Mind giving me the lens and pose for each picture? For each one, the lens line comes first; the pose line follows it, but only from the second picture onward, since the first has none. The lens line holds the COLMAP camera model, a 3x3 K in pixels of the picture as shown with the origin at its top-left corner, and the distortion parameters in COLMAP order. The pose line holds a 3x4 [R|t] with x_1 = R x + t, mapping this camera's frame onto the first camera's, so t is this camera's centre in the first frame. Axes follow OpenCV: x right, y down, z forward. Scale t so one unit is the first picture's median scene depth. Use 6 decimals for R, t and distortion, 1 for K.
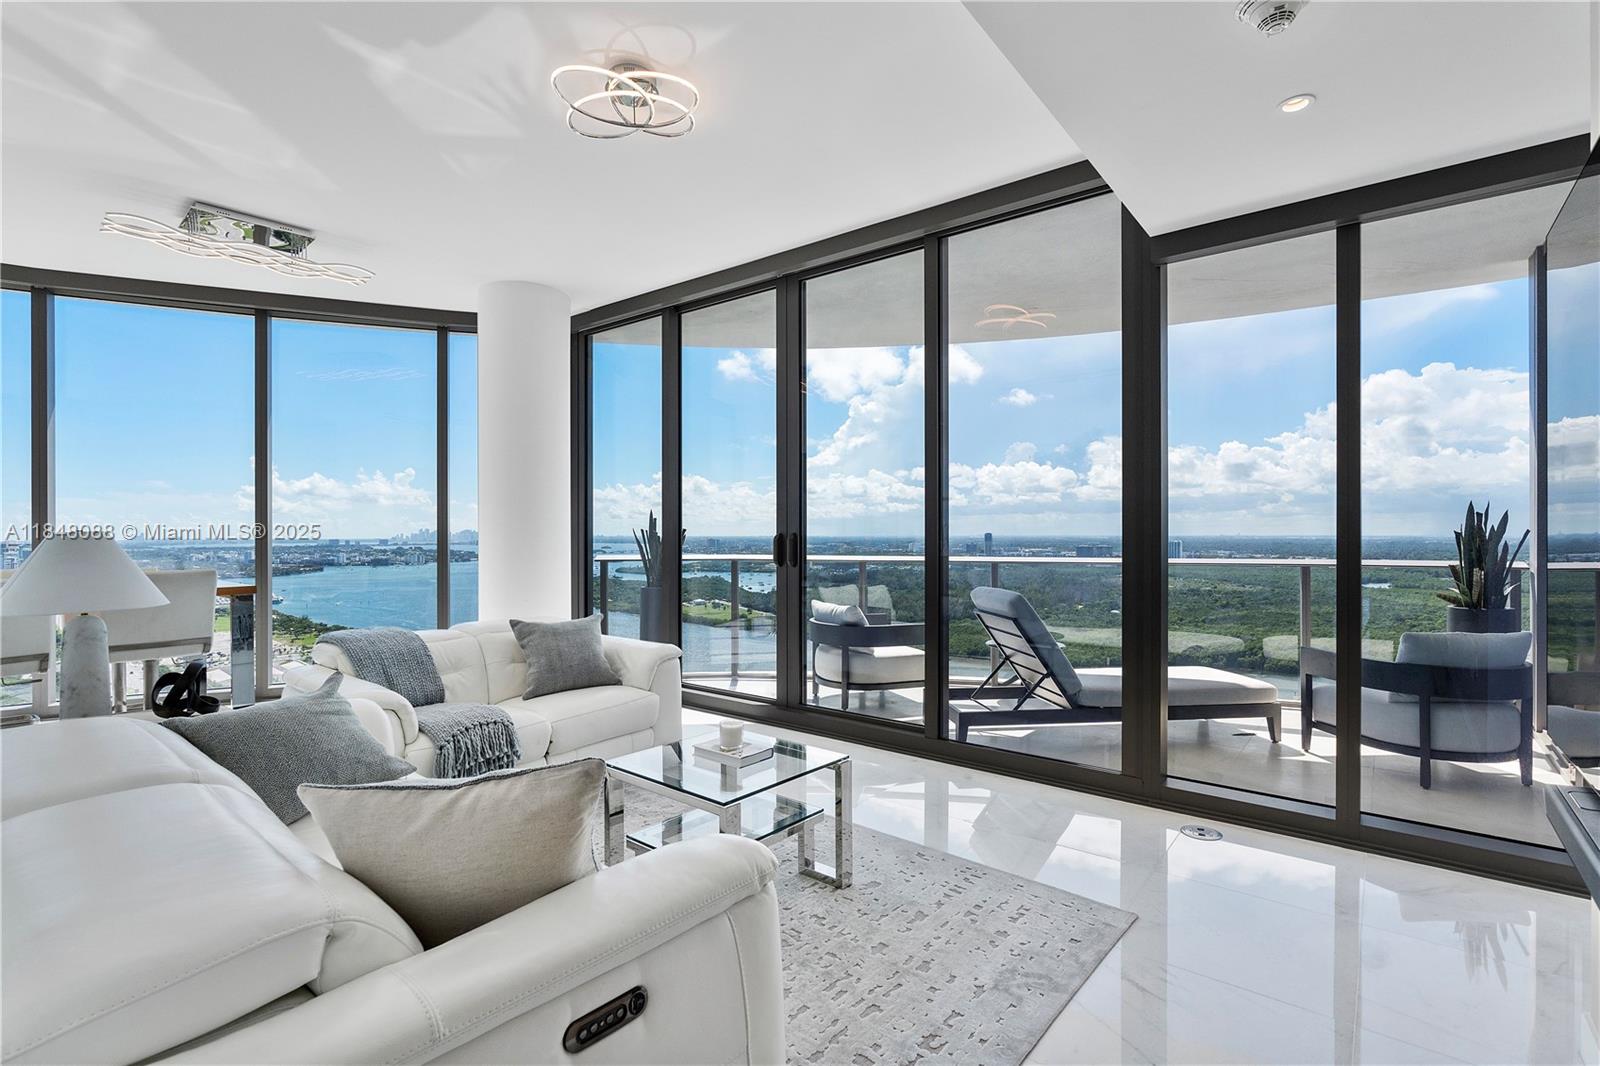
lens RADIAL K [[732.1, 0, 811.3], [0, 732.1, 532.3], [0, 0, 1]] dist [-0.006560, 0.000868]
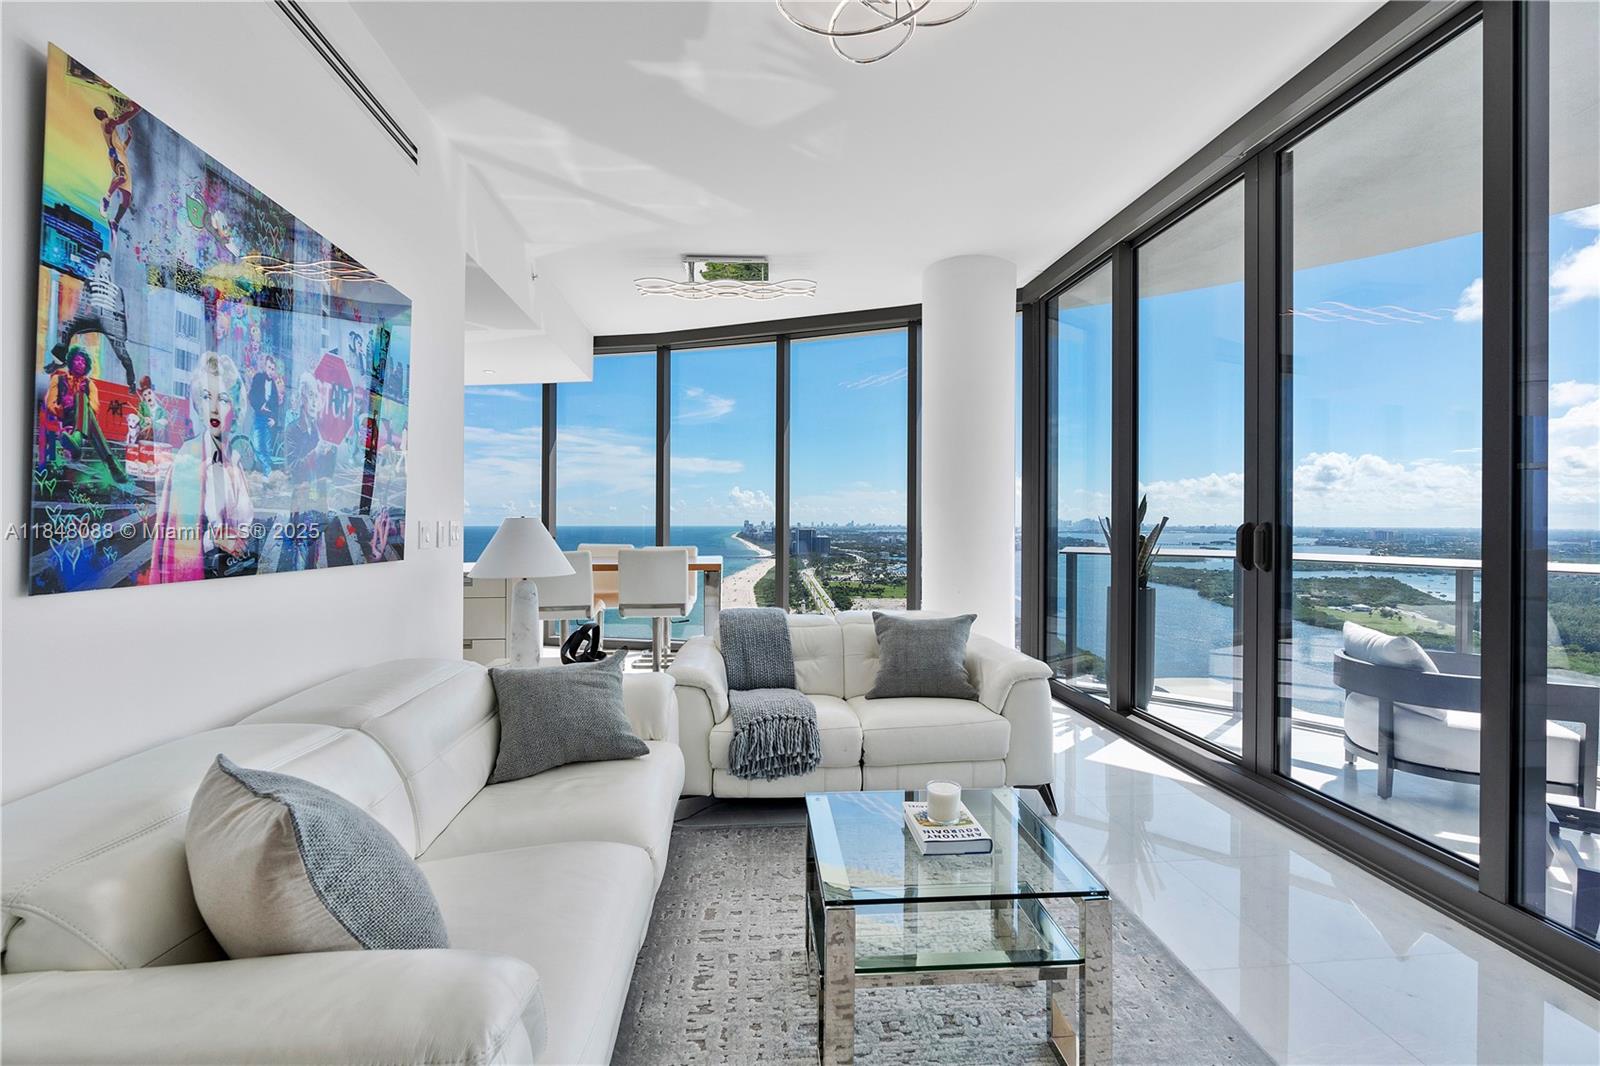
lens RADIAL K [[732.1, 0, 796.4], [0, 732.1, 516.8], [0, 0, 1]] dist [-0.006560, 0.000868]
pose [[0.702759, -0.000907, -0.711428, 0.148612], [-0.003282, 0.999984, -0.004517, 0.000733], [0.711421, 0.005509, 0.702745, 0.197648]]
